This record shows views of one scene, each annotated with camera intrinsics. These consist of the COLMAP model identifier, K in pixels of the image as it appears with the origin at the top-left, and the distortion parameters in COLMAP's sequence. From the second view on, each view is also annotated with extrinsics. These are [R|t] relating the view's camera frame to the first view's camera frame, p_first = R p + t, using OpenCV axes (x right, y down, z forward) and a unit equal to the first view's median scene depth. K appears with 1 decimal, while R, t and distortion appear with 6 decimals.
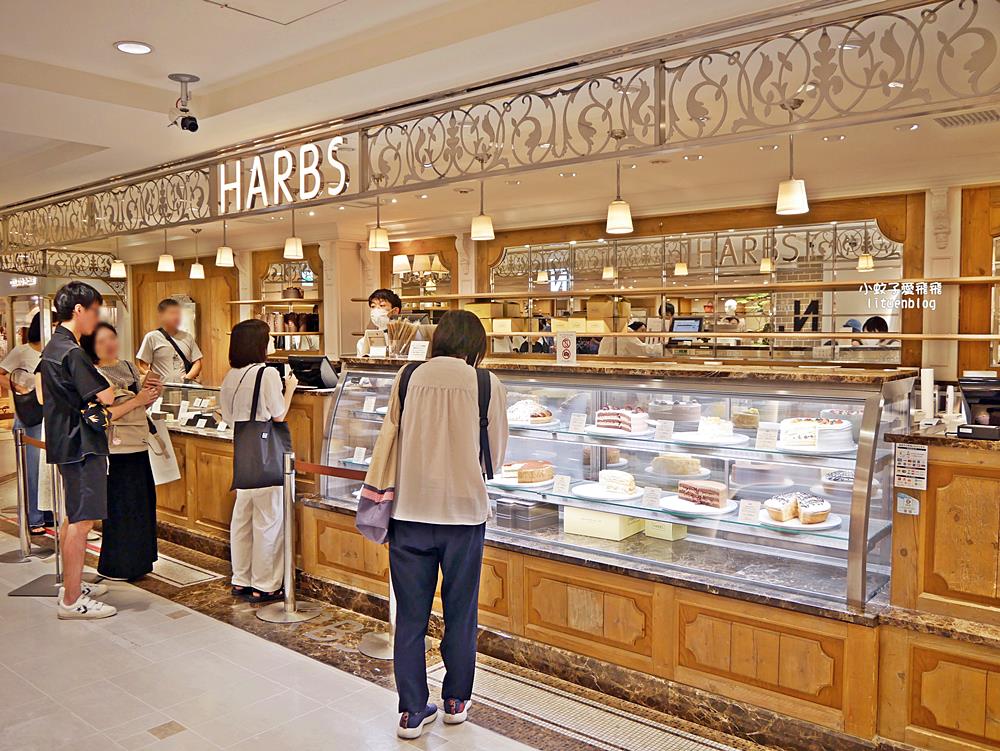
lens RADIAL K [[833.1, 0, 533.3], [0, 833.1, 337.5], [0, 0, 1]] dist [-0.057620, 0.024791]
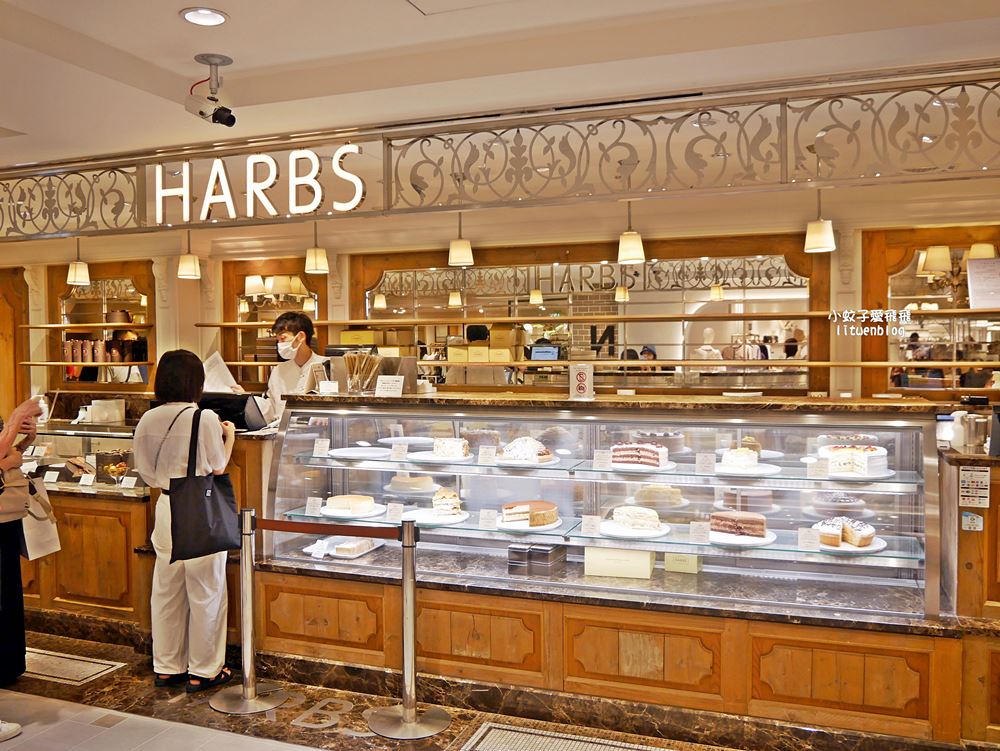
lens RADIAL K [[833.1, 0, 500.5], [0, 833.1, 337.7], [0, 0, 1]] dist [-0.057620, 0.024791]
pose [[0.944184, -0.000341, 0.329418, -0.380662], [0.008226, 0.999712, -0.022542, -0.018073], [-0.329316, 0.023994, 0.943915, 0.129487]]
